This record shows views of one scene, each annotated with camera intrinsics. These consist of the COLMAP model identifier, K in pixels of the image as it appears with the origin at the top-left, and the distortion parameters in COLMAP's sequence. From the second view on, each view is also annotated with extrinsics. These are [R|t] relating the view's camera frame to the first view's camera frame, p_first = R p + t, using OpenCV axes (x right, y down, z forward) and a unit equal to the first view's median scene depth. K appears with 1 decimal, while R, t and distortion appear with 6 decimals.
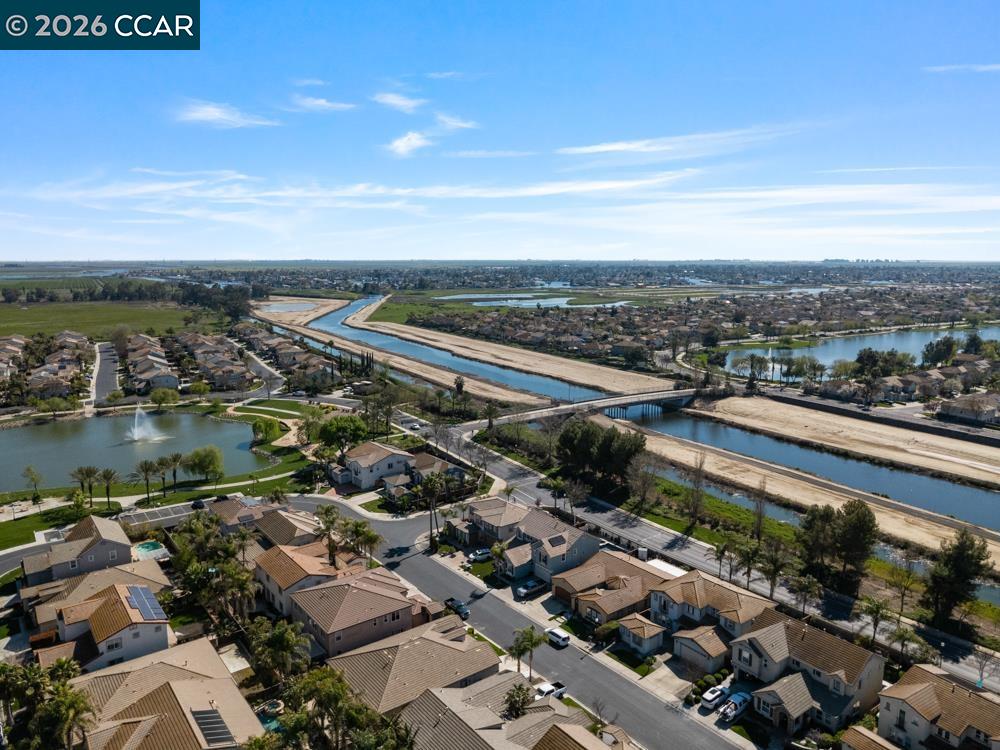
lens RADIAL K [[717.5, 0, 506.2], [0, 717.5, 372.8], [0, 0, 1]] dist [0.007795, 0.003780]
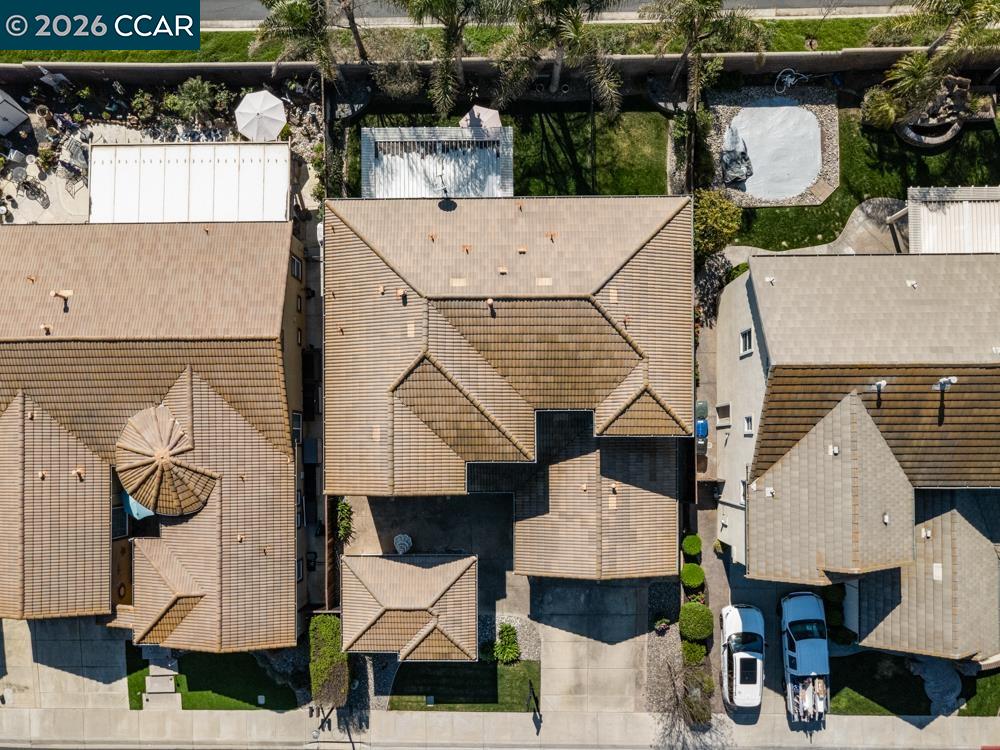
lens RADIAL K [[726.1, 0, 504.6], [0, 726.1, 437.8], [0, 0, 1]] dist [0.009639, 0.001782]
pose [[0.617537, -0.786376, -0.016160, 0.221265], [0.156629, 0.102814, 0.982292, 0.045295], [-0.770789, -0.609133, 0.186660, 0.780379]]
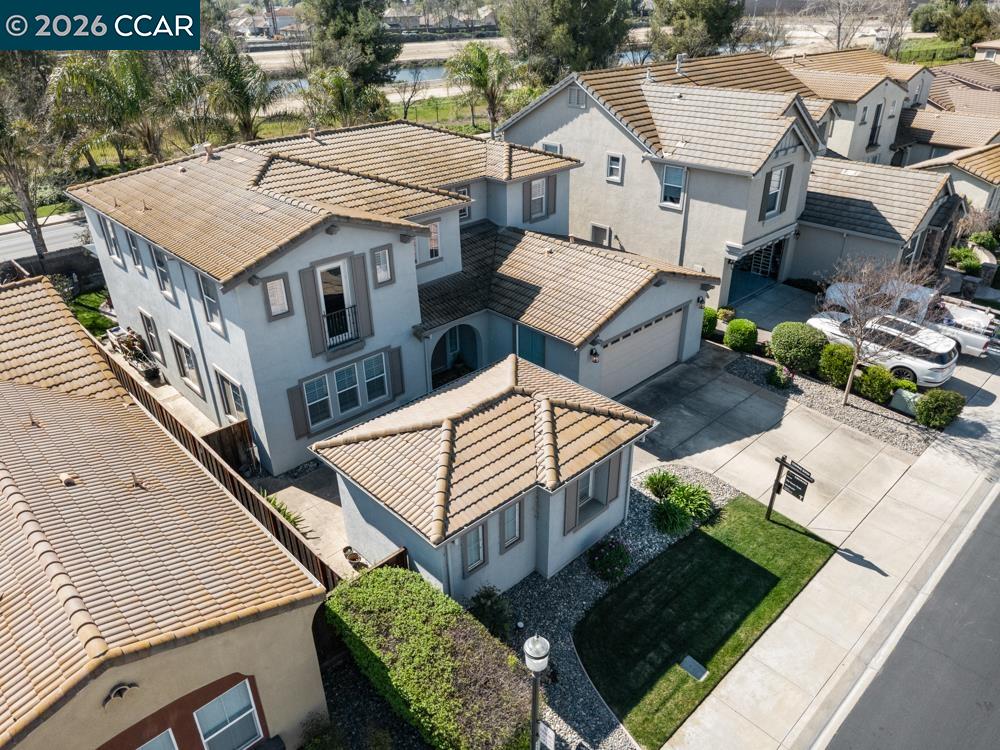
lens RADIAL K [[698.2, 0, 500.0], [0, 698.2, 375.0], [0, 0, 1]] dist [0.000628, 0.001263]
pose [[-0.090594, -0.482274, 0.871323, 0.056407], [0.183305, 0.851898, 0.490581, 0.222194], [-0.978873, 0.204161, 0.011226, 0.810783]]
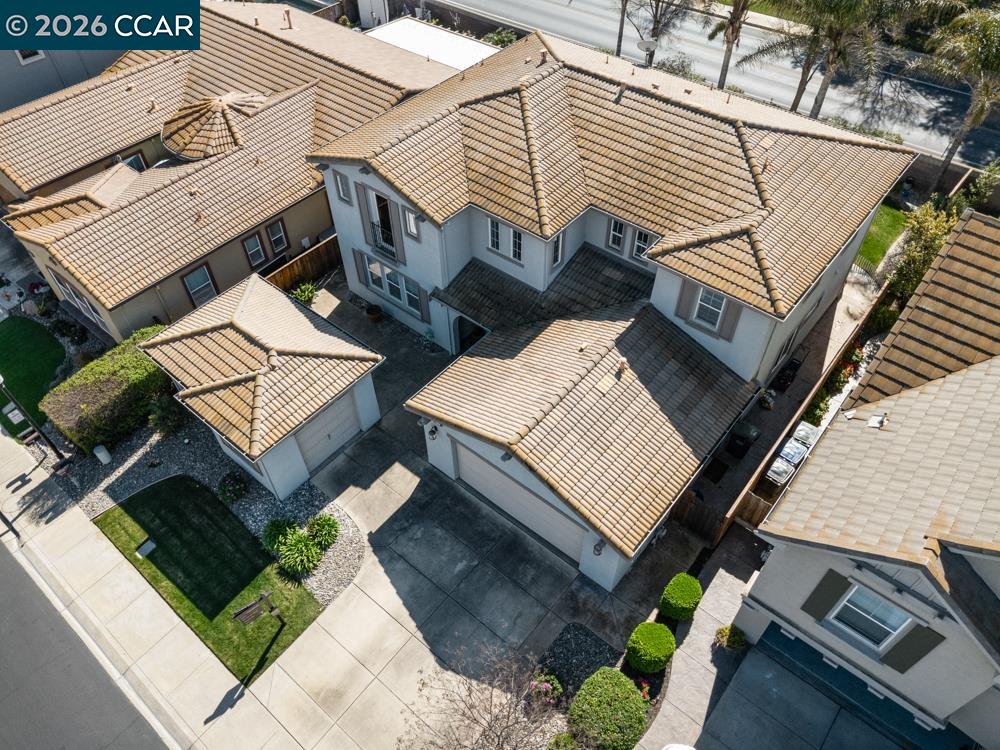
lens RADIAL K [[698.2, 0, 500.0], [0, 698.2, 375.0], [0, 0, 1]] dist [0.000628, 0.001263]
pose [[0.977173, -0.169534, 0.128026, 0.184809], [0.053317, 0.779052, 0.624688, 0.196707], [-0.205645, -0.603603, 0.770308, 0.683869]]
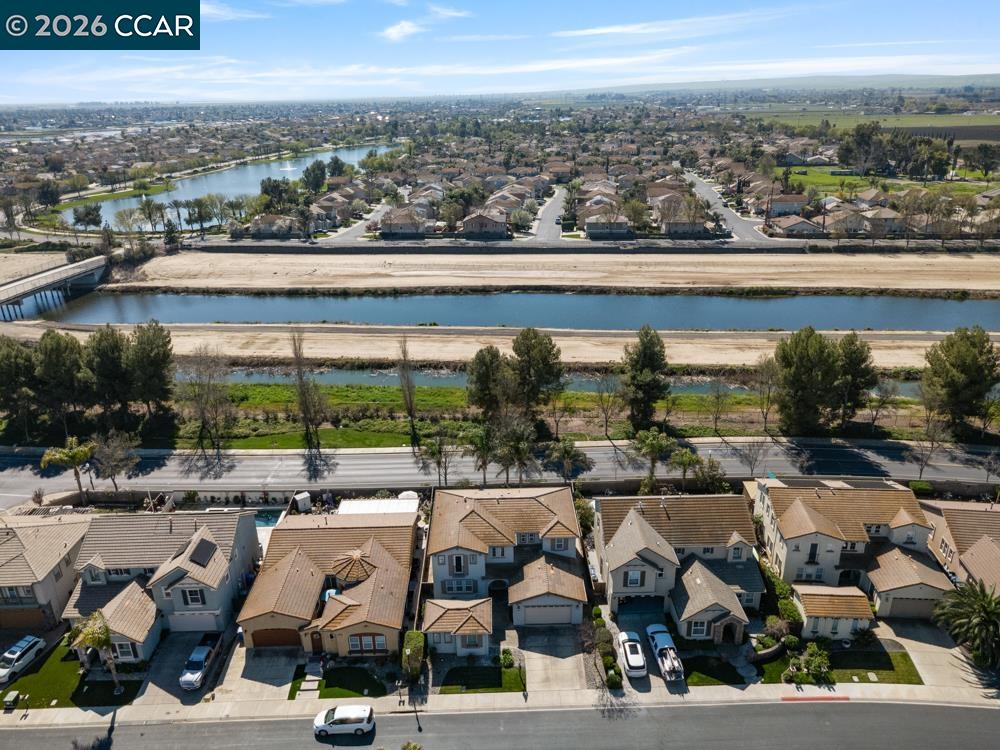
lens RADIAL K [[717.5, 0, 506.2], [0, 717.5, 372.8], [0, 0, 1]] dist [0.007795, 0.003780]
pose [[0.598415, -0.303951, 0.741292, -0.142906], [0.149610, 0.951361, 0.269312, -0.000013], [-0.787094, -0.050255, 0.614783, 0.495164]]
